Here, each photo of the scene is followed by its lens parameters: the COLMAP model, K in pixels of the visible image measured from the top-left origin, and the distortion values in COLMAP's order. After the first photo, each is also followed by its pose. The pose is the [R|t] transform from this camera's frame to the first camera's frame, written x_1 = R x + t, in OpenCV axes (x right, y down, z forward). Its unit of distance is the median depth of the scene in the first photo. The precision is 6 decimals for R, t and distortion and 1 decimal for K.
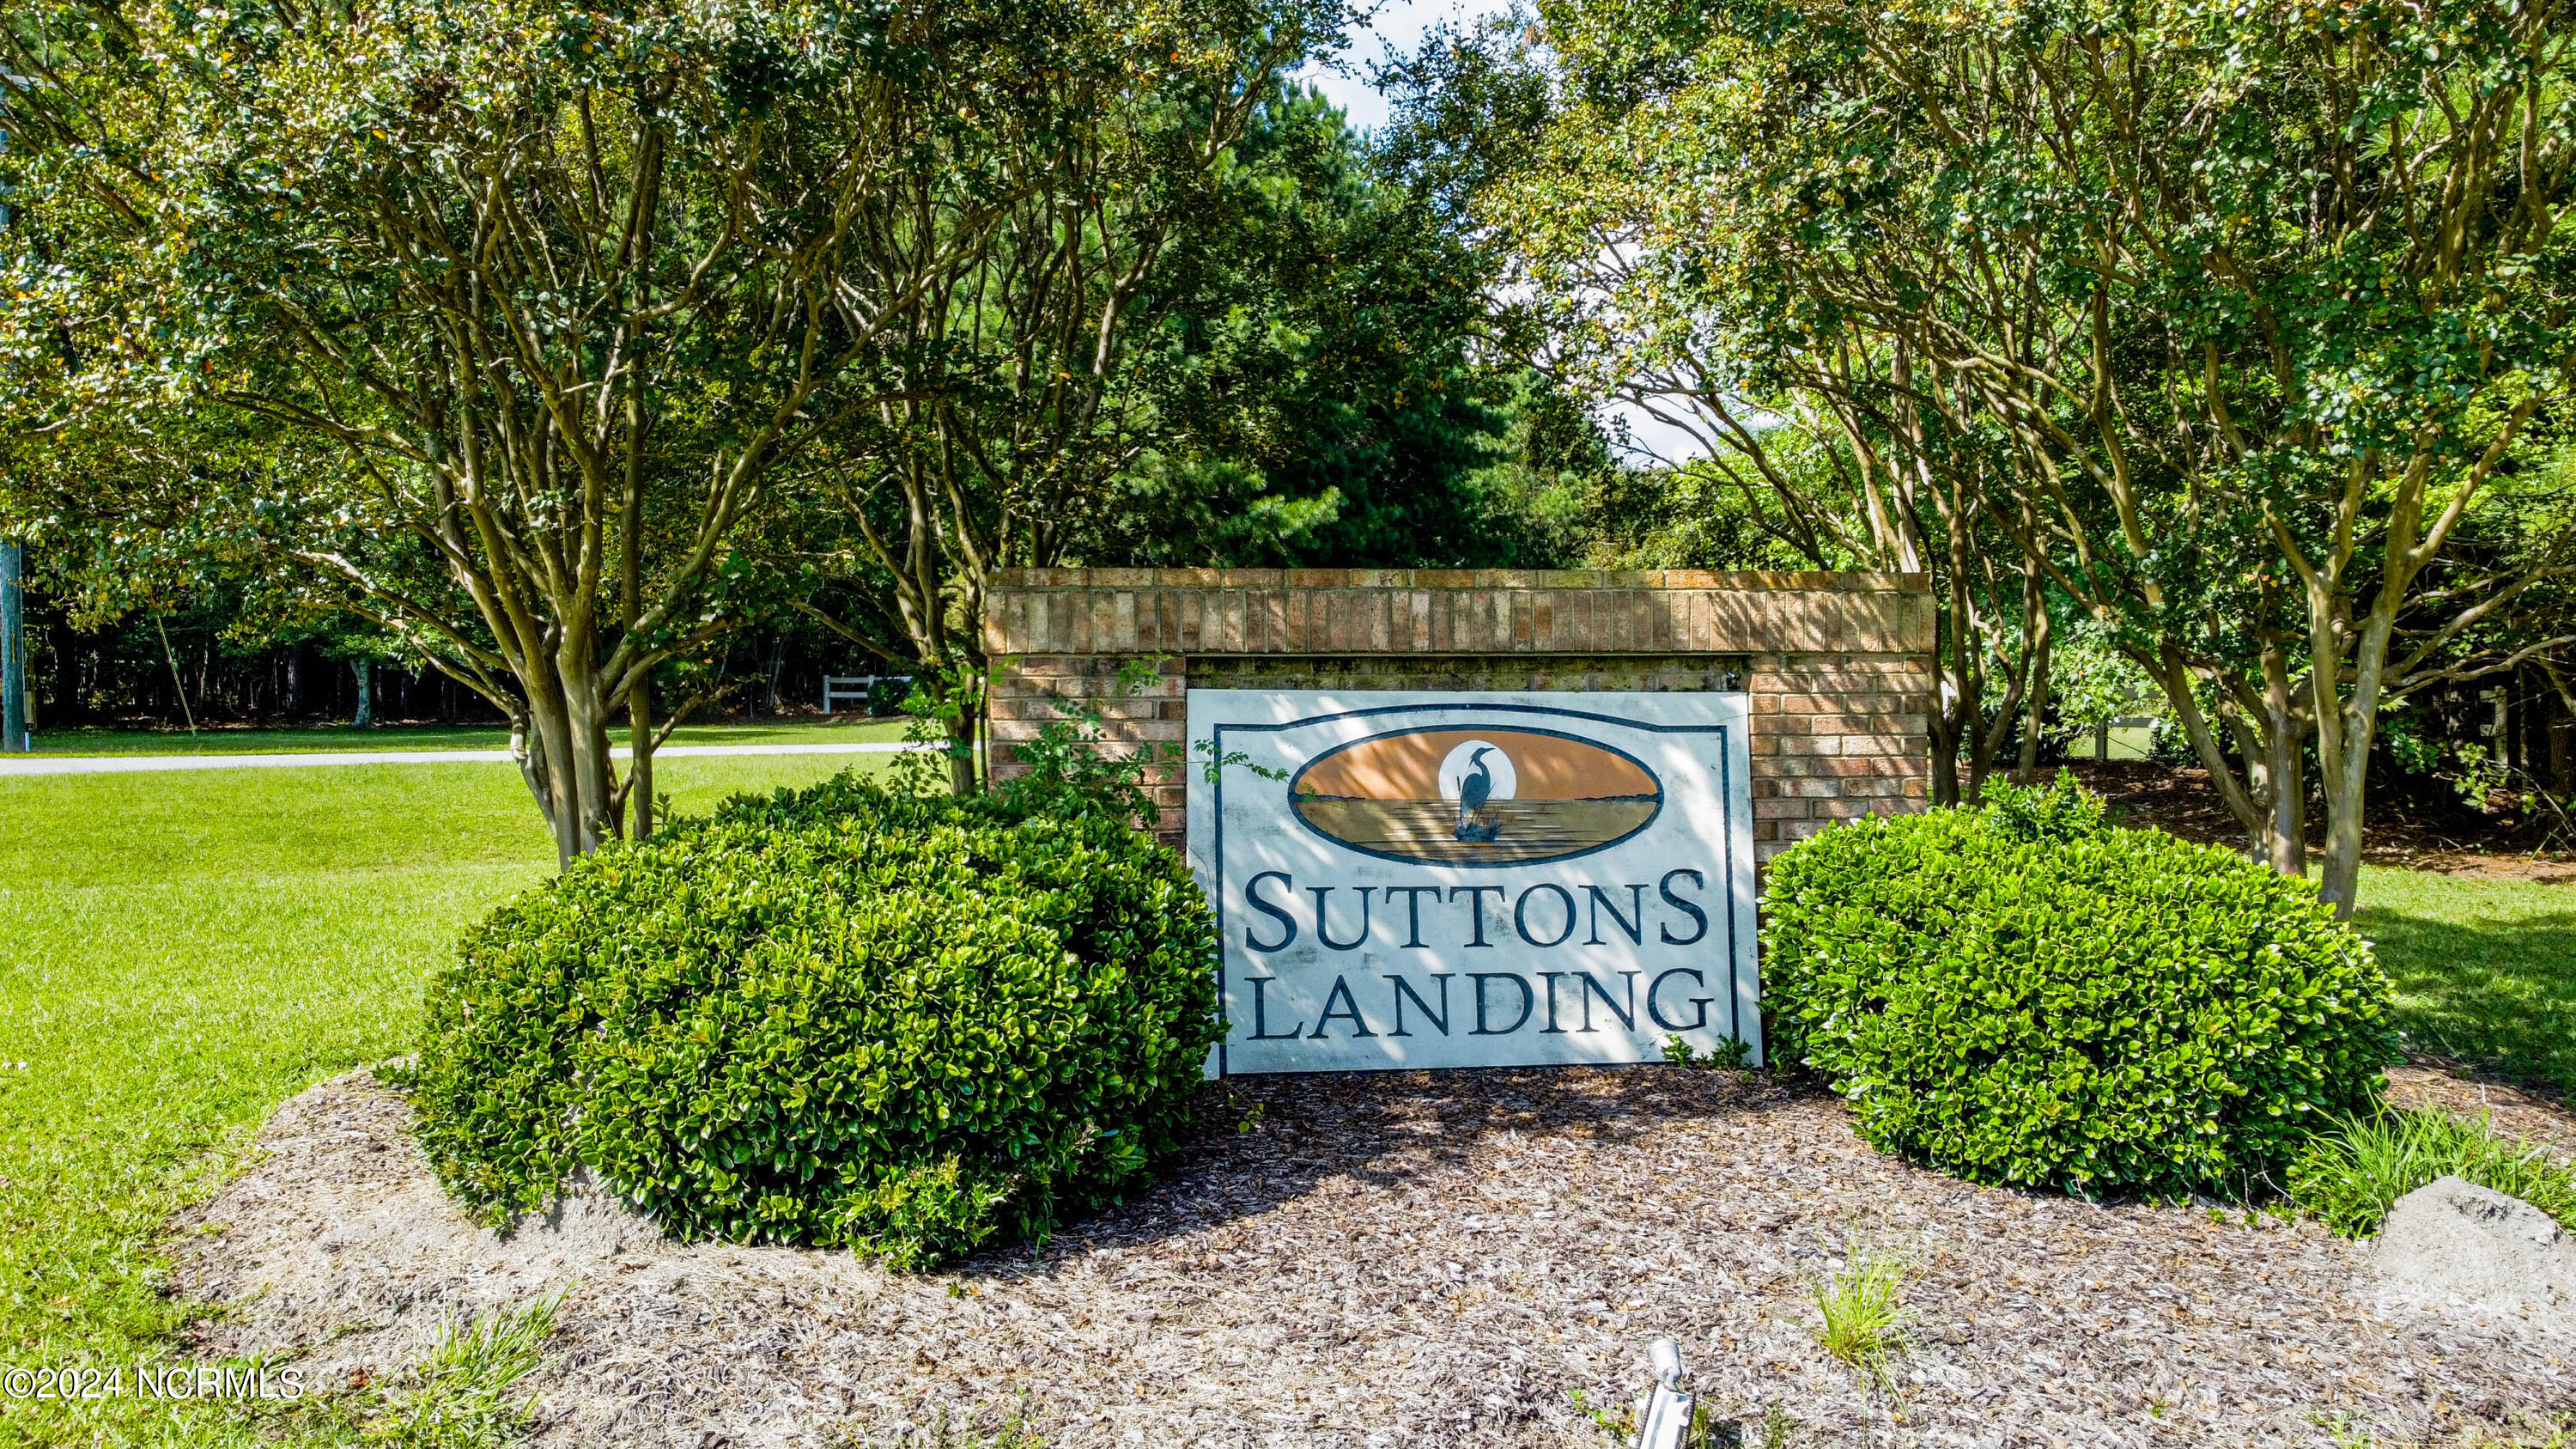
lens RADIAL K [[1955.7, 0, 1288.3], [0, 1955.7, 722.6], [0, 0, 1]] dist [0.000048, -0.003084]
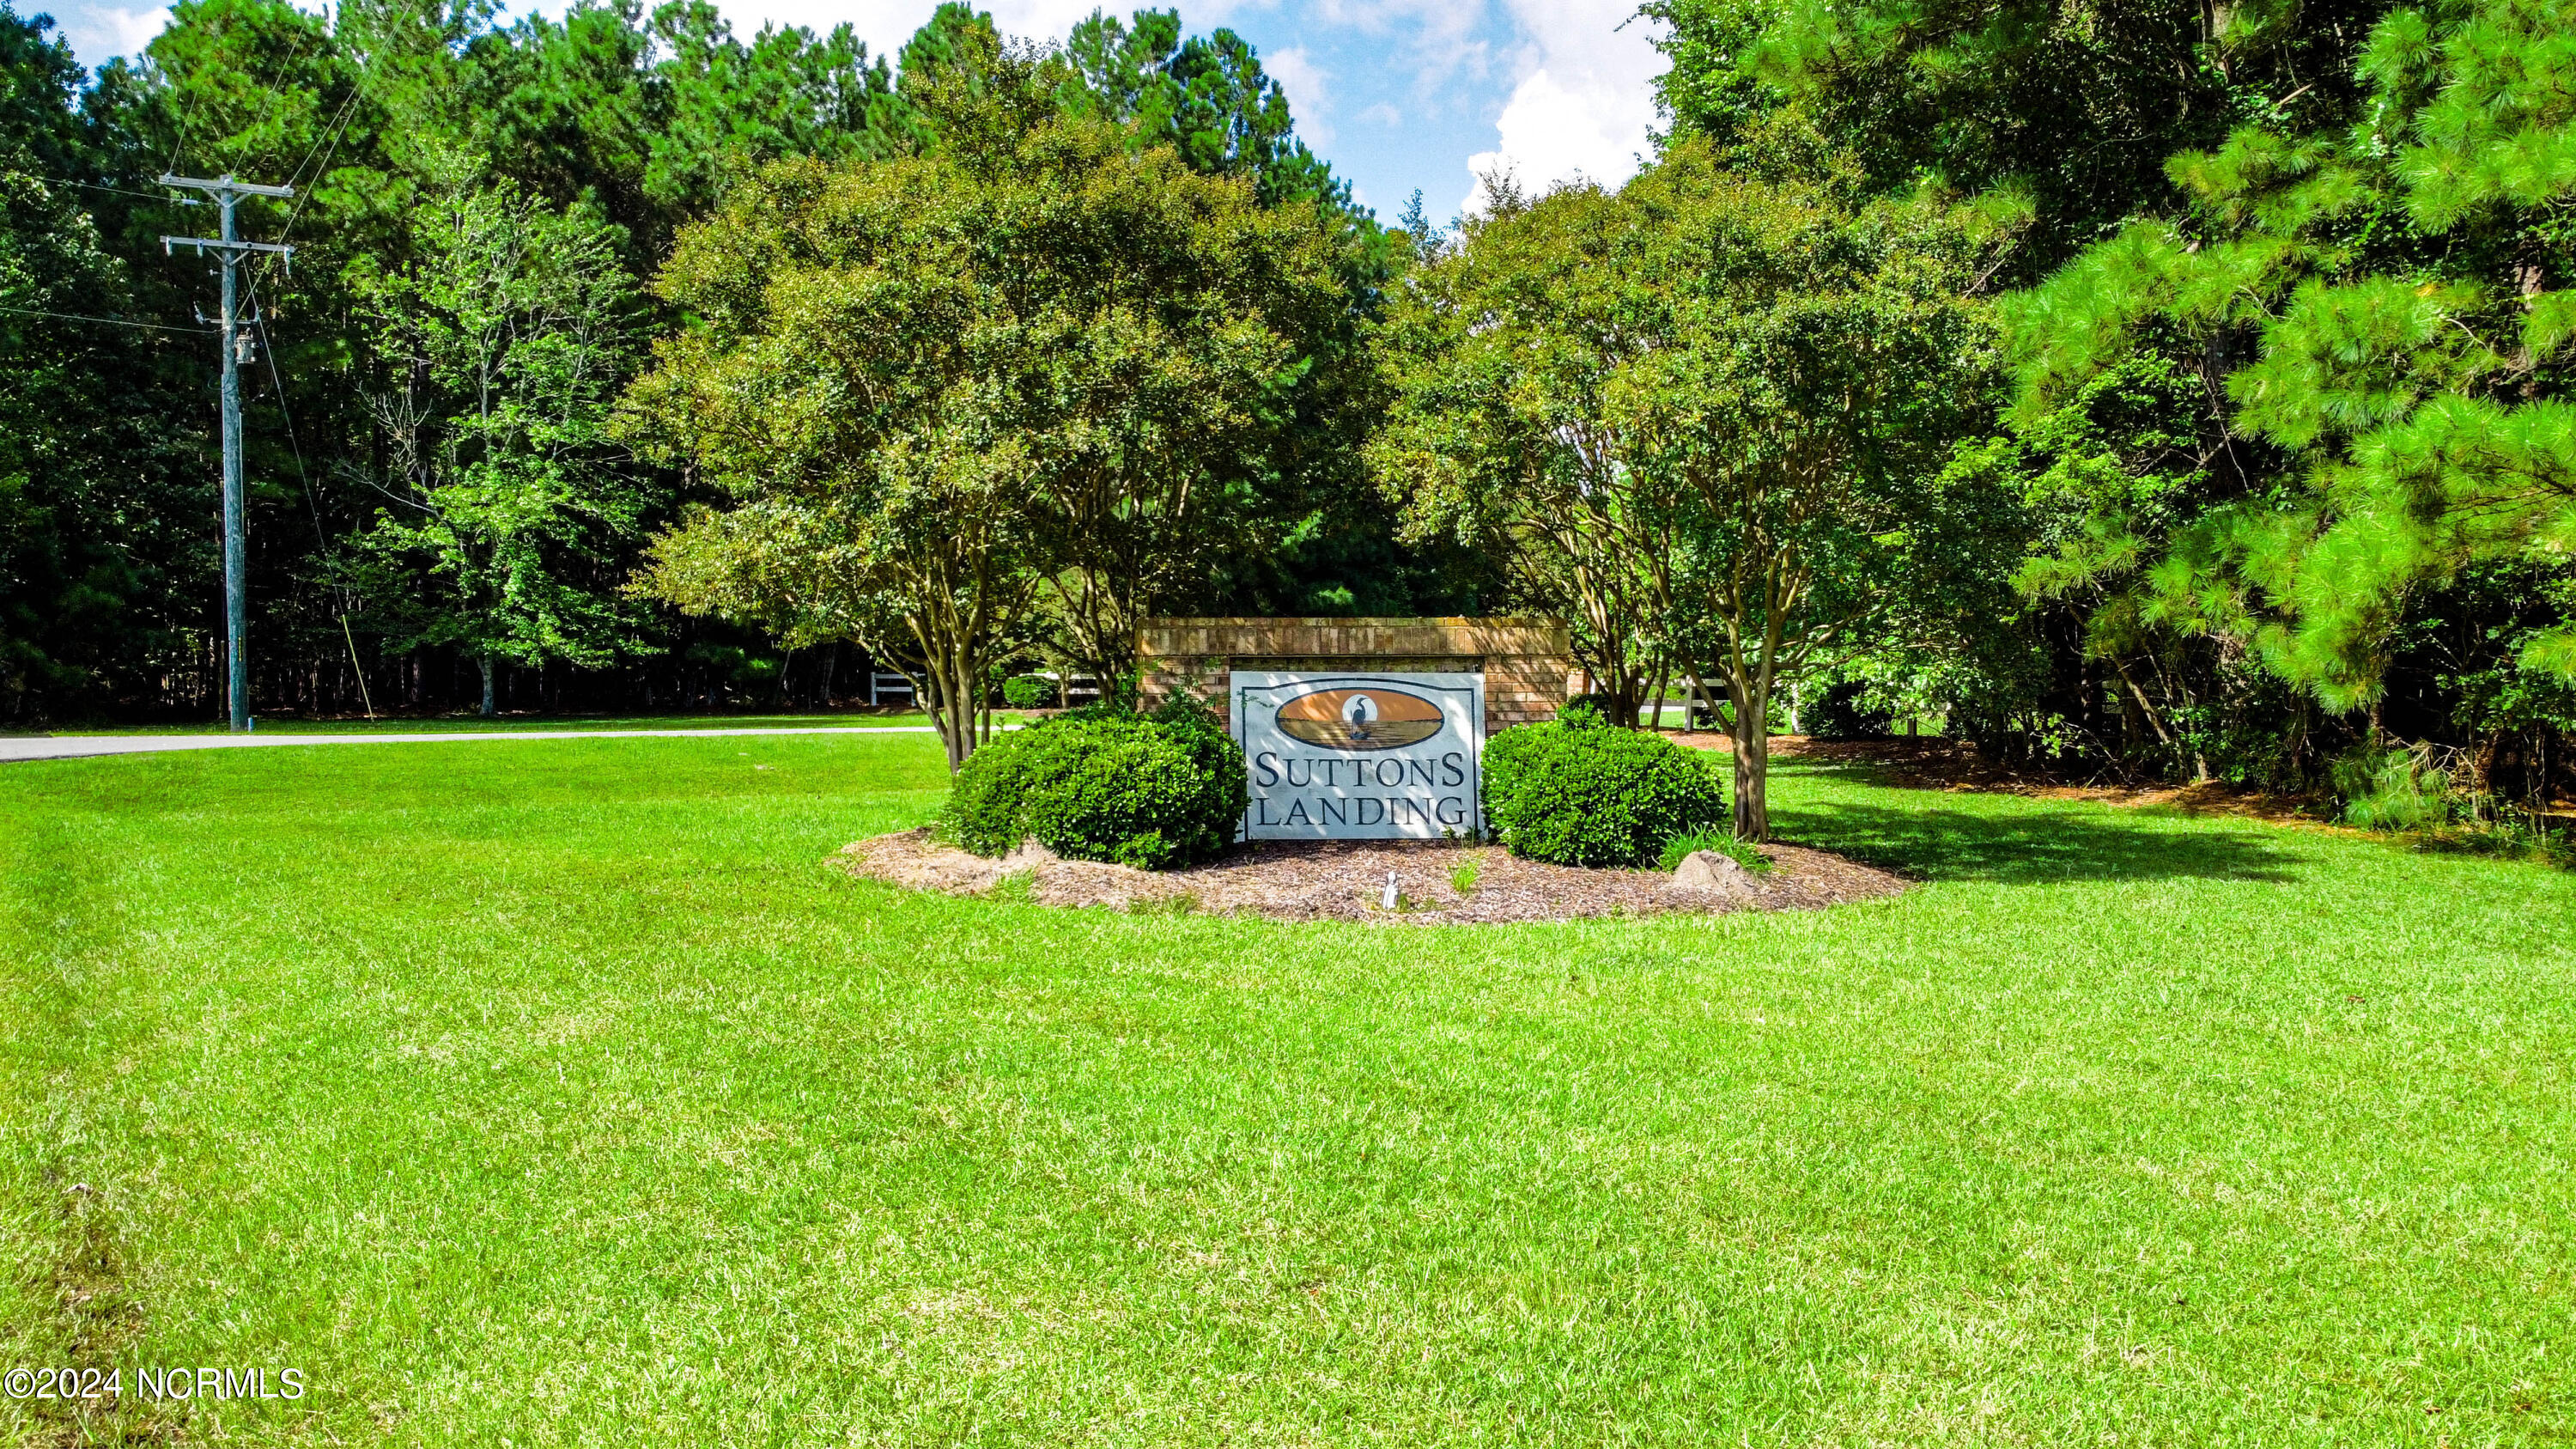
lens RADIAL K [[1955.7, 0, 1290.6], [0, 1955.7, 719.3], [0, 0, 1]] dist [0.000048, -0.003084]
pose [[0.999981, -0.000390, 0.006081, 0.004355], [0.000397, 0.999999, -0.001062, 0.040725], [-0.006081, 0.001064, 0.999981, -1.254209]]
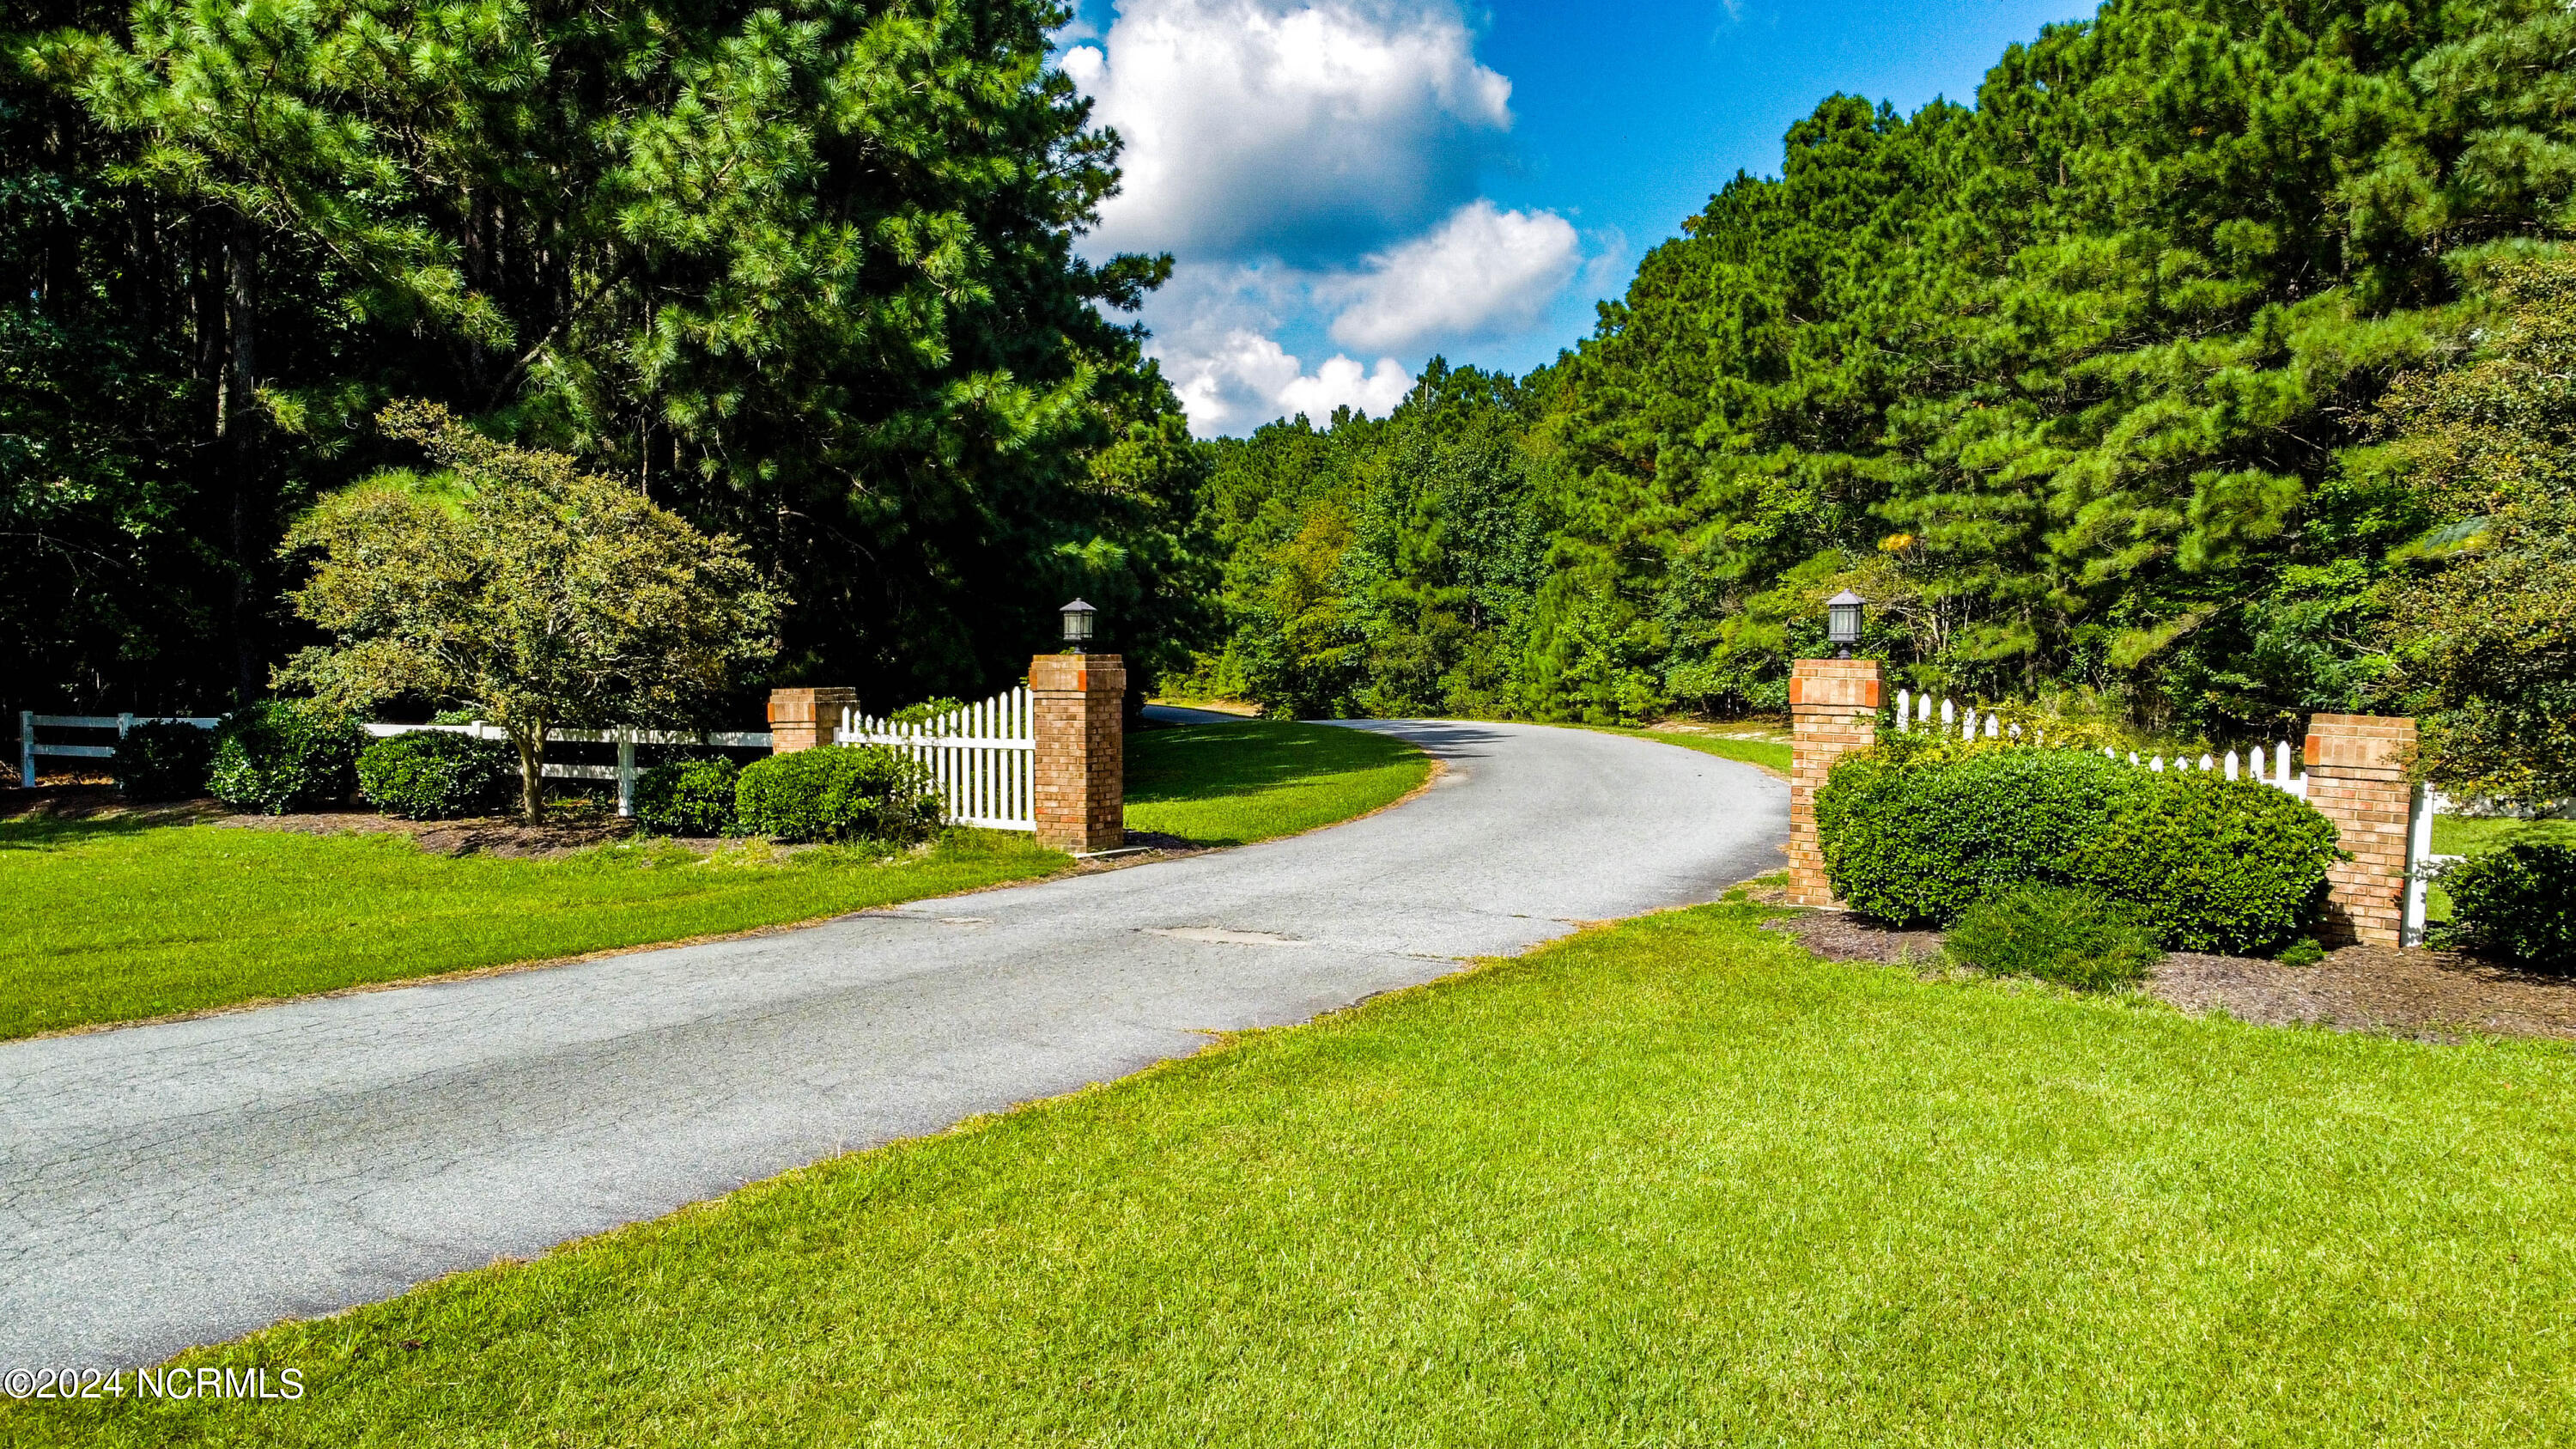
lens RADIAL K [[1955.7, 0, 1284.1], [0, 1955.7, 722.1], [0, 0, 1]] dist [0.000048, -0.003084]
pose [[0.952173, -0.007828, 0.305458, -0.722192], [0.005673, 0.999952, 0.007940, -0.204141], [-0.305506, -0.005827, 0.952172, 3.720236]]
